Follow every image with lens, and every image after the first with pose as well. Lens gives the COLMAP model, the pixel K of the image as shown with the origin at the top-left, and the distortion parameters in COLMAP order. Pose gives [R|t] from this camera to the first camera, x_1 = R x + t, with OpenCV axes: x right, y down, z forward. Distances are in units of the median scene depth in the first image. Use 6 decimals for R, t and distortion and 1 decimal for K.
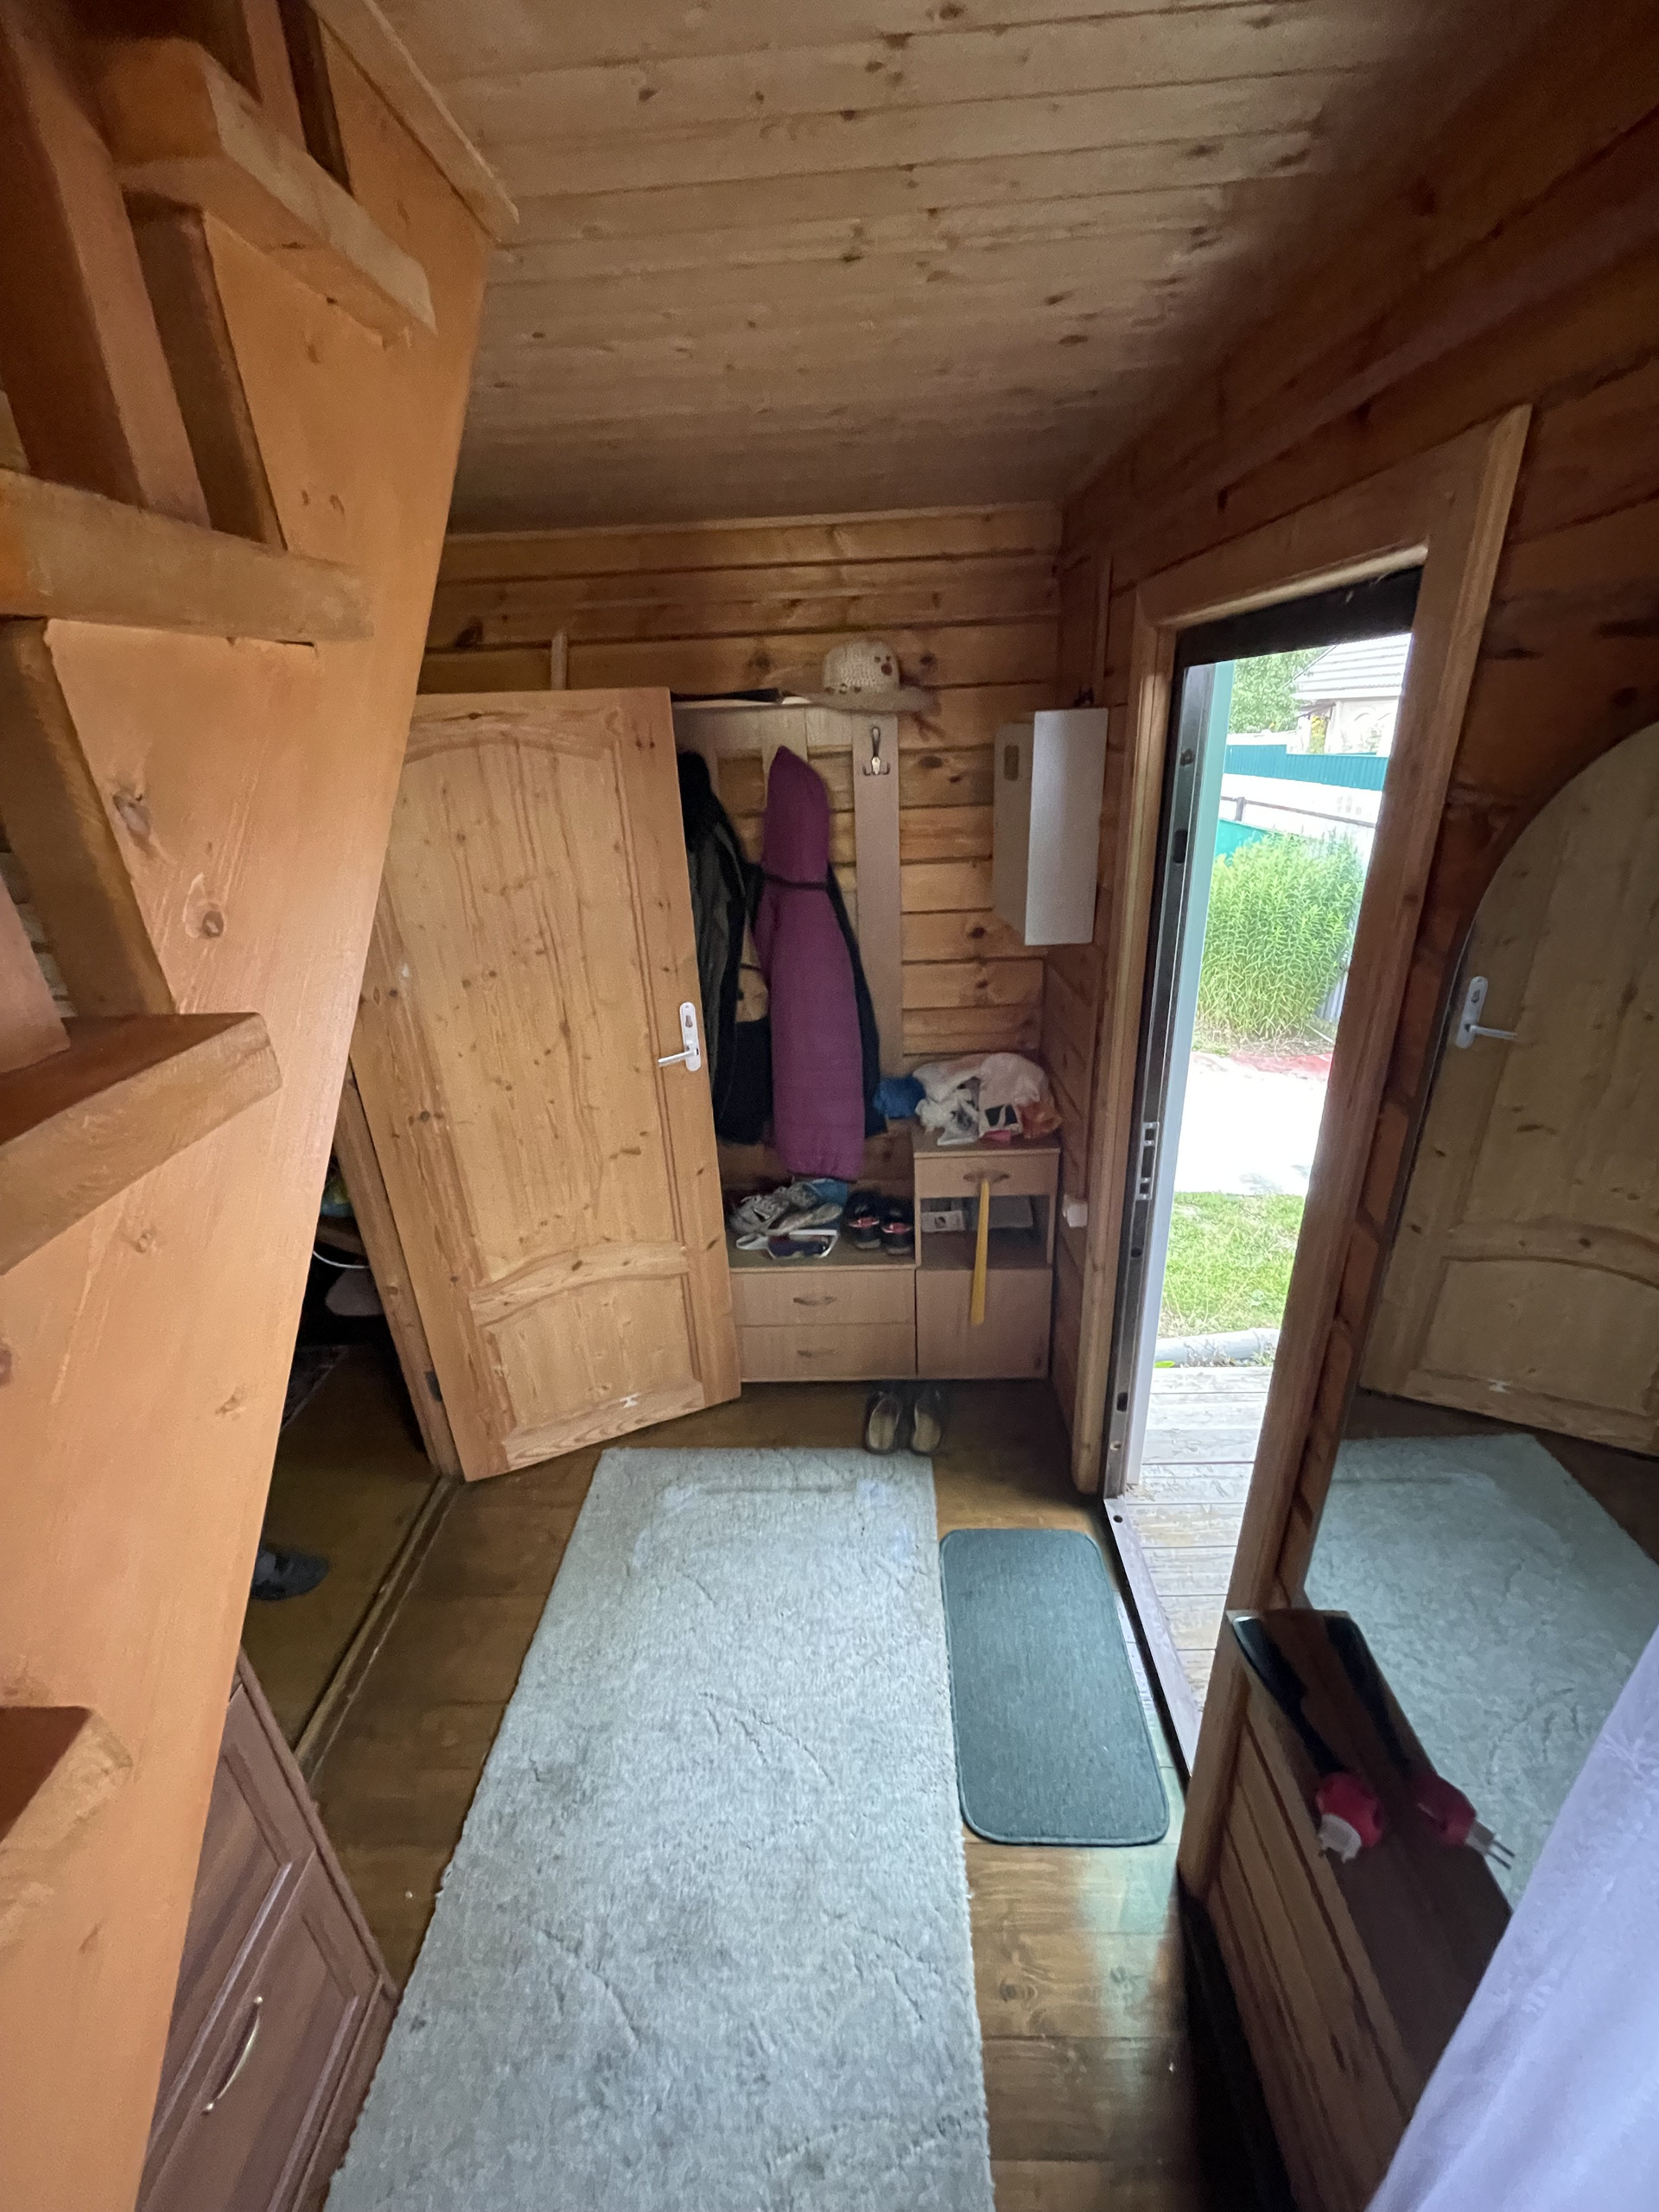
lens RADIAL K [[888.4, 0, 826.2], [0, 888.4, 1108.2], [0, 0, 1]] dist [0.000563, 0.000090]
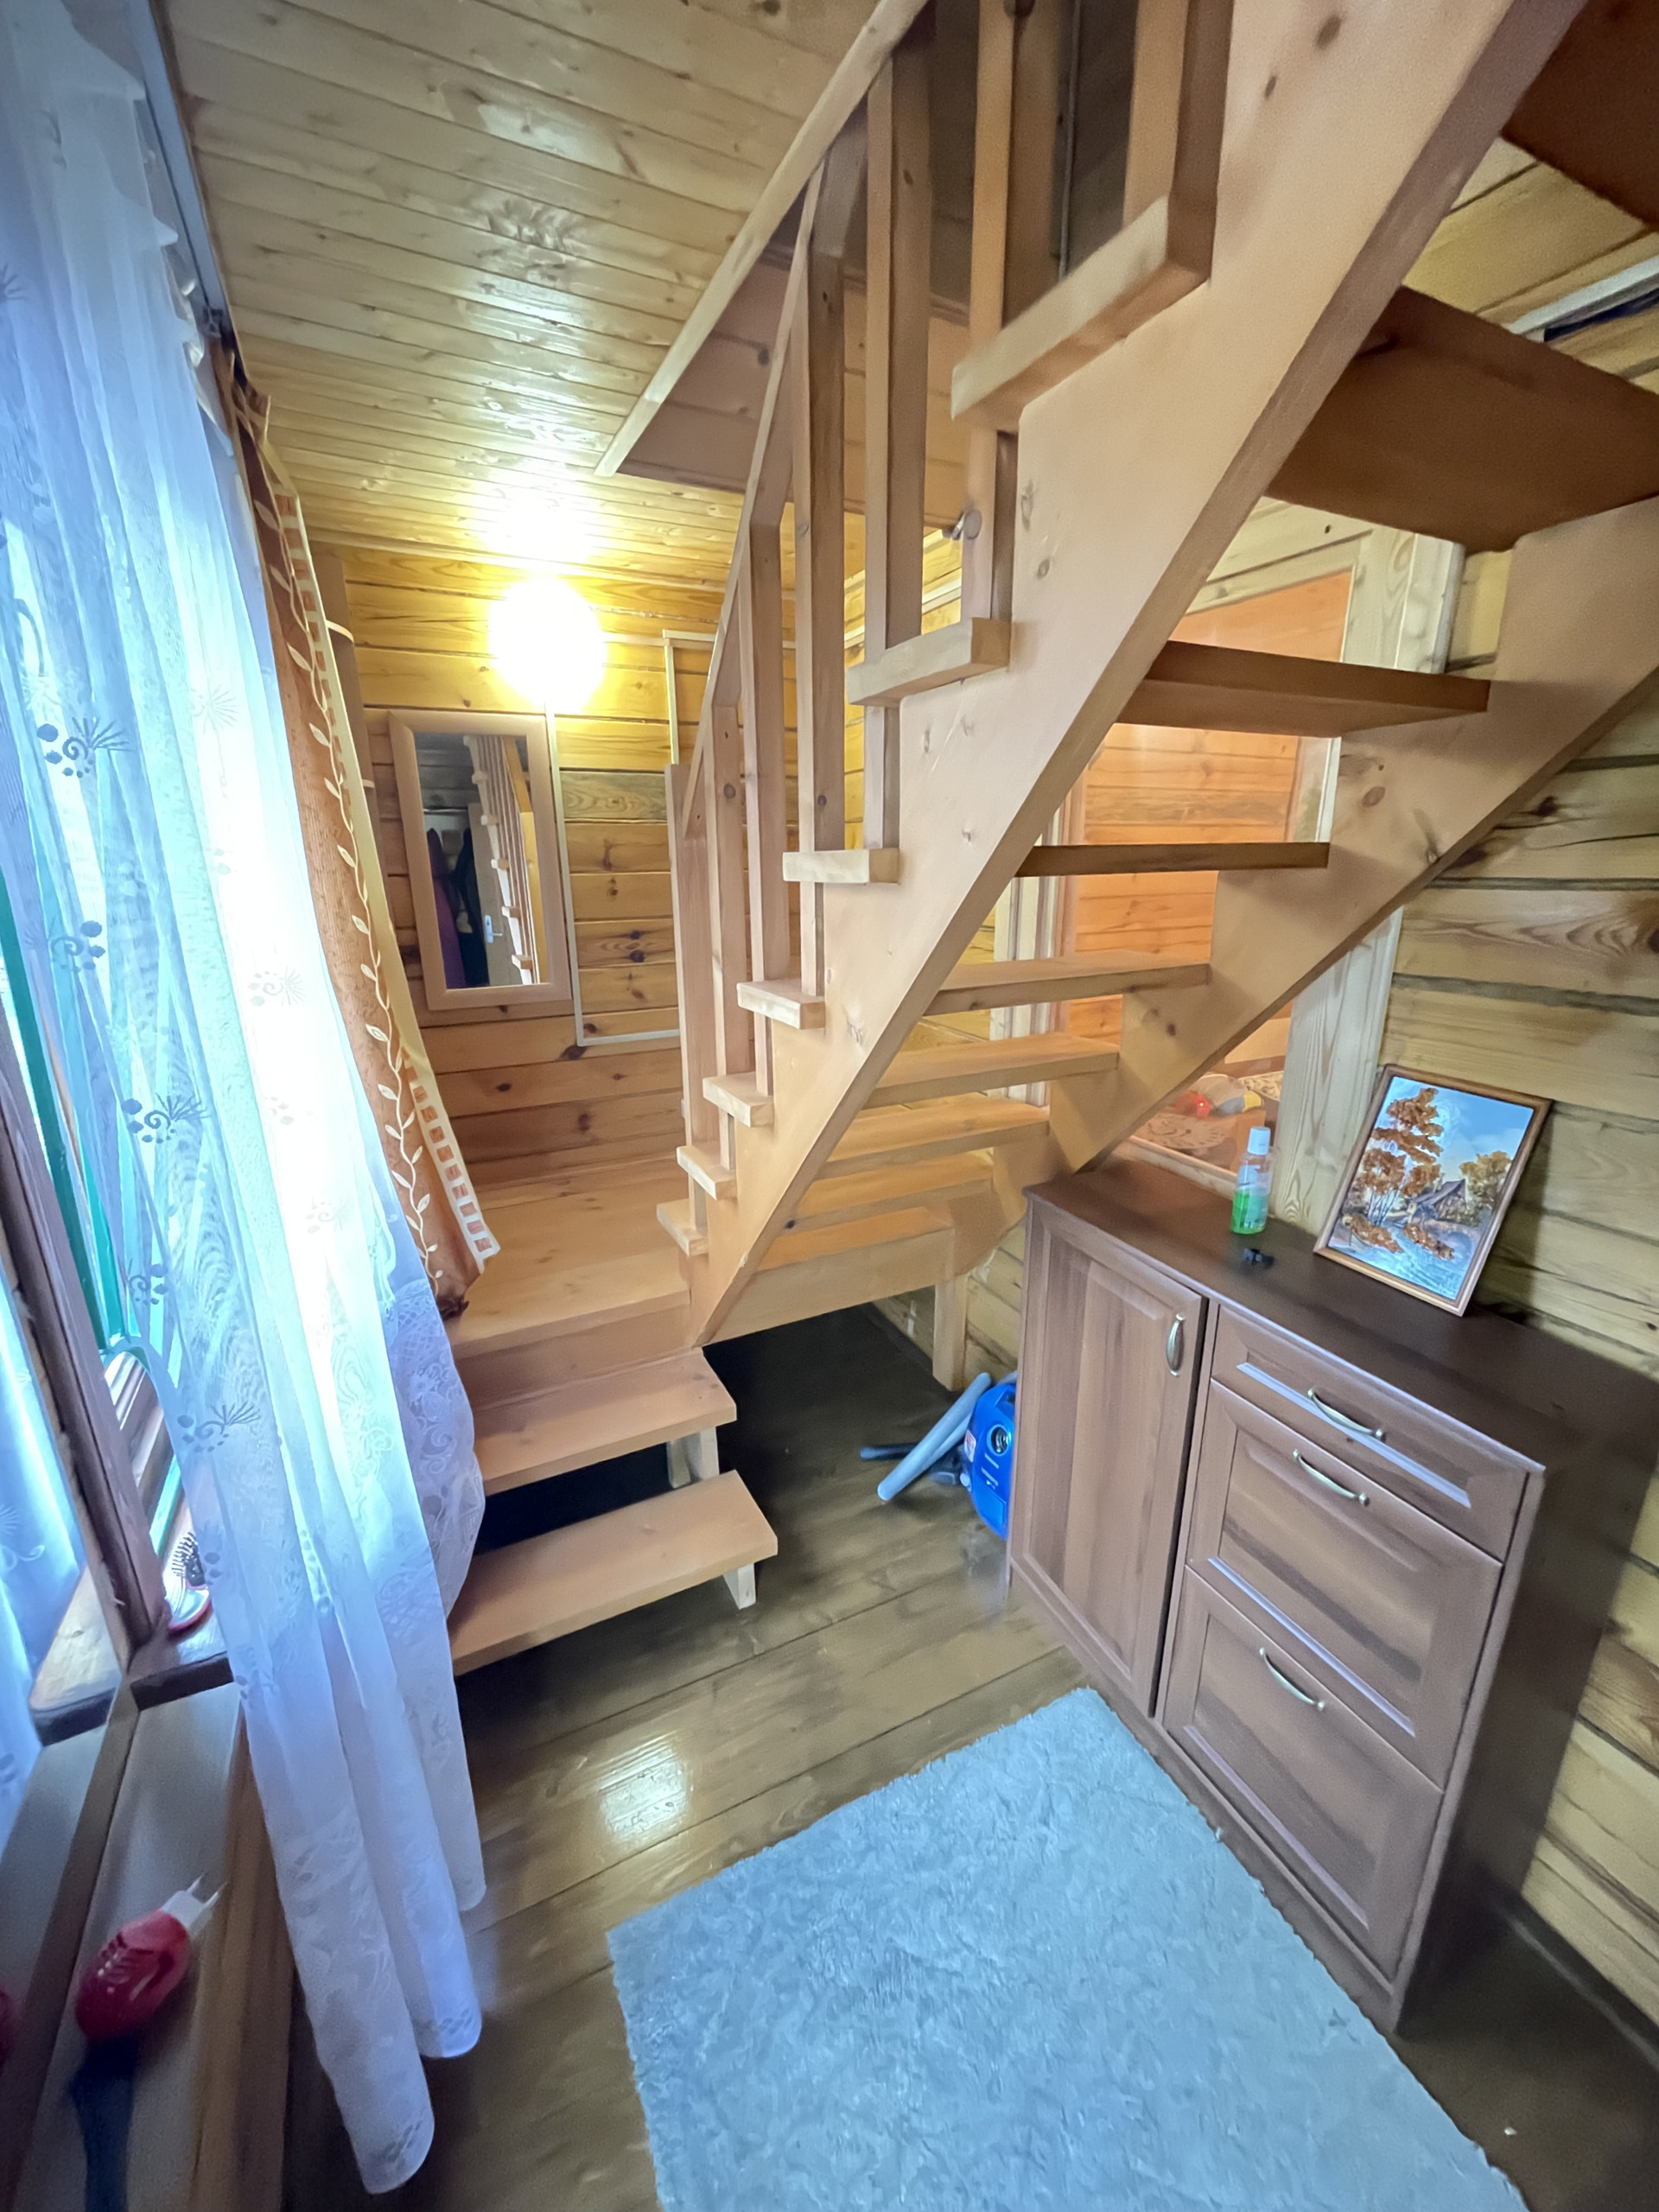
lens RADIAL K [[888.4, 0, 831.3], [0, 888.4, 1106.0], [0, 0, 1]] dist [0.000563, 0.000090]
pose [[-0.882789, 0.181302, -0.433375, 0.205775], [-0.145659, 0.771419, 0.619432, -0.136790], [0.446618, 0.609952, -0.654592, 0.859292]]
